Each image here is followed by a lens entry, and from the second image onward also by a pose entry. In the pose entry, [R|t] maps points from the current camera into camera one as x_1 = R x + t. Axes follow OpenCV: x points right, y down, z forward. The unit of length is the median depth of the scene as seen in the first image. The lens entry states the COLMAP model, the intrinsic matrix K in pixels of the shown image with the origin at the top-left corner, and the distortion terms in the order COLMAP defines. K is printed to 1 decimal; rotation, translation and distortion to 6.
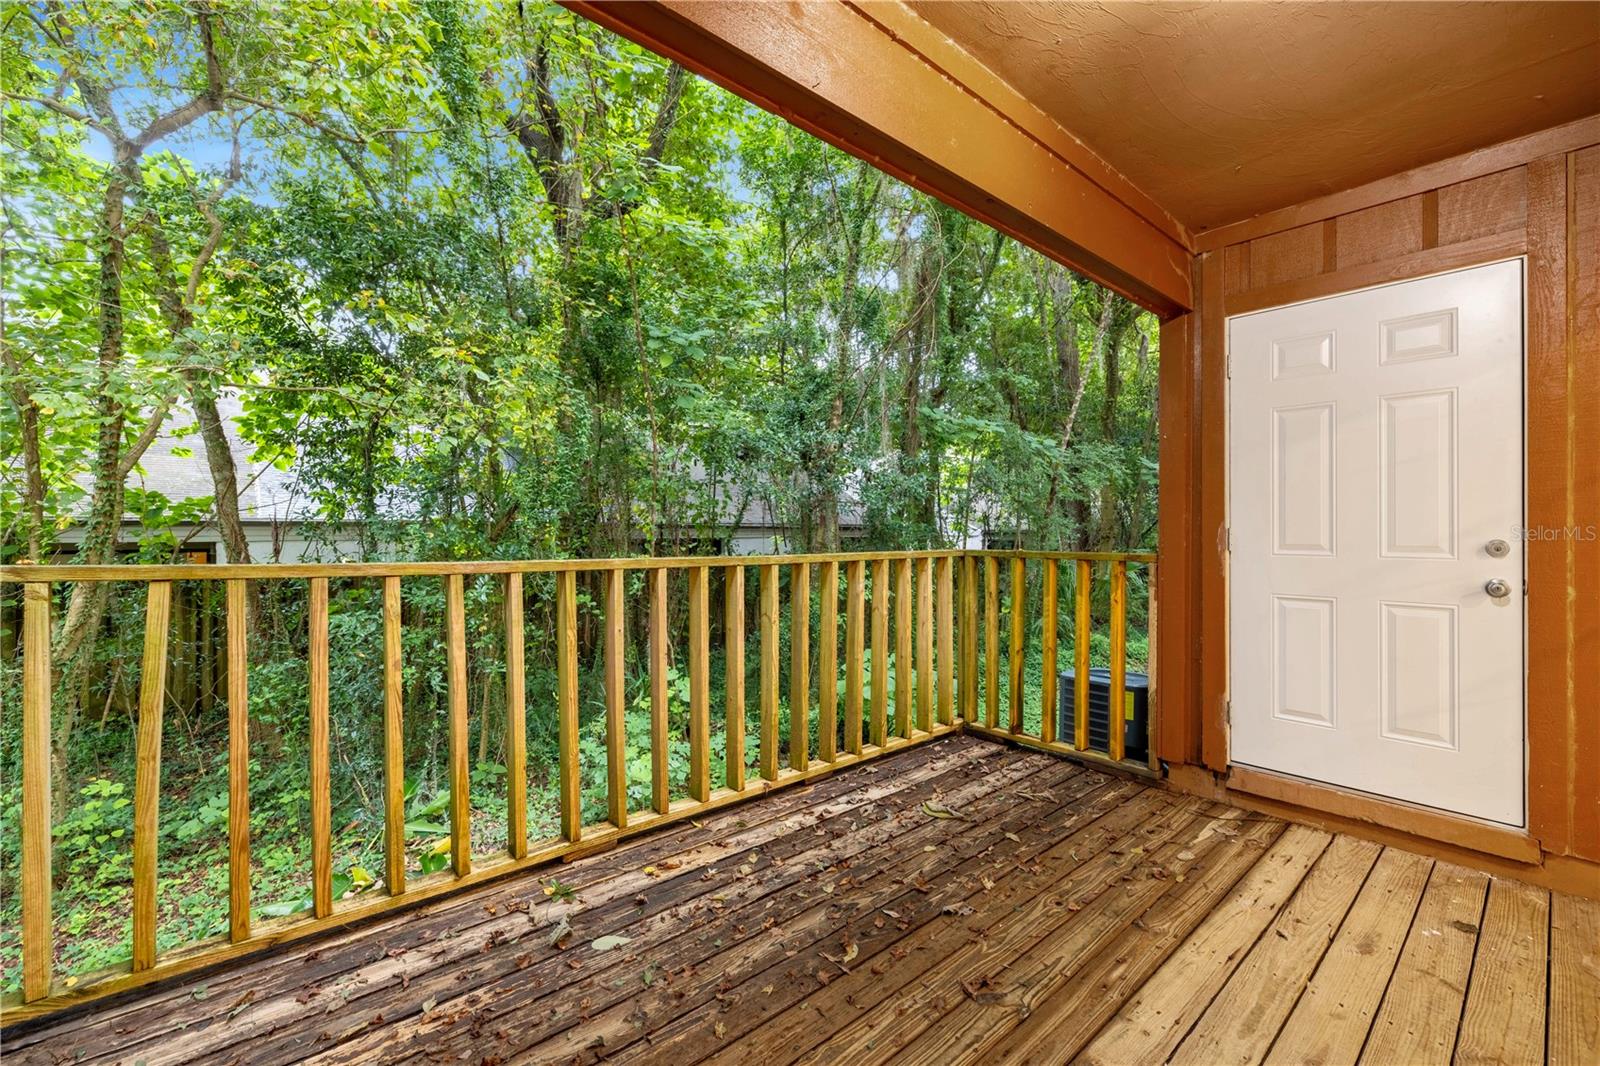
lens RADIAL K [[679.4, 0, 795.9], [0, 679.4, 532.6], [0, 0, 1]] dist [0.008370, -0.000796]
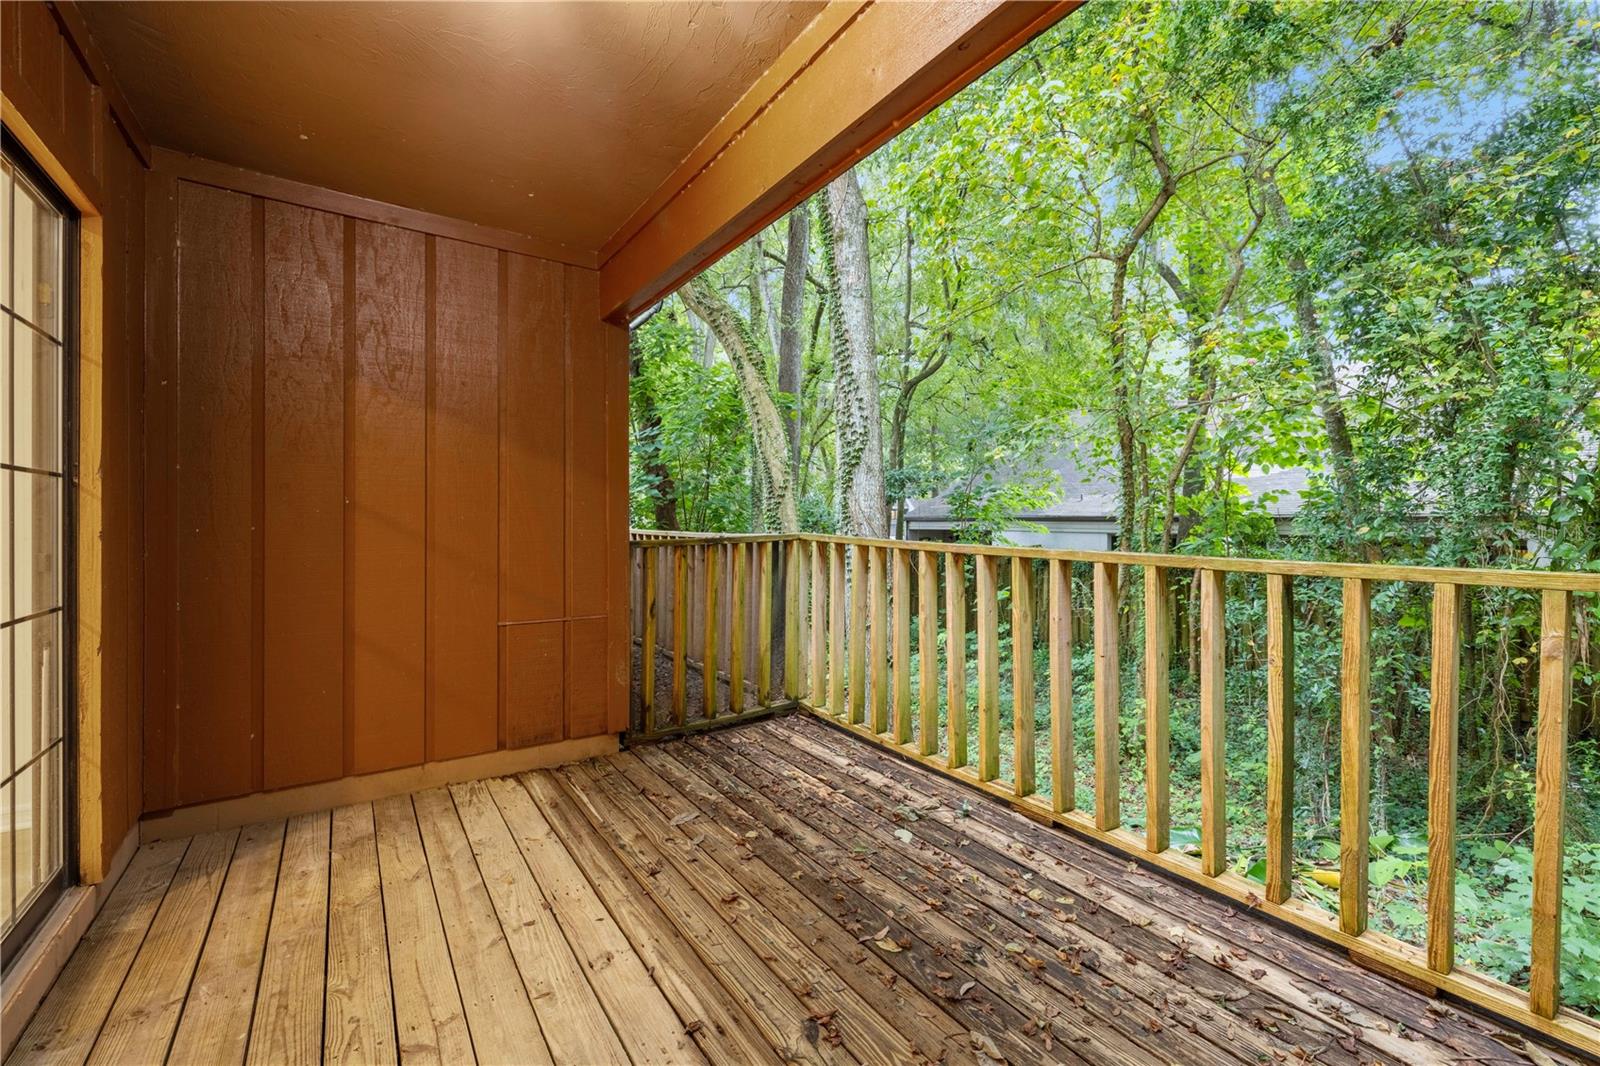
lens RADIAL K [[679.4, 0, 796.5], [0, 679.4, 524.9], [0, 0, 1]] dist [0.008370, -0.000796]
pose [[-0.120683, 0.002808, -0.992687, 0.892918], [-0.018639, 0.999813, 0.005094, 0.007574], [0.992516, 0.019118, -0.120608, 0.814778]]
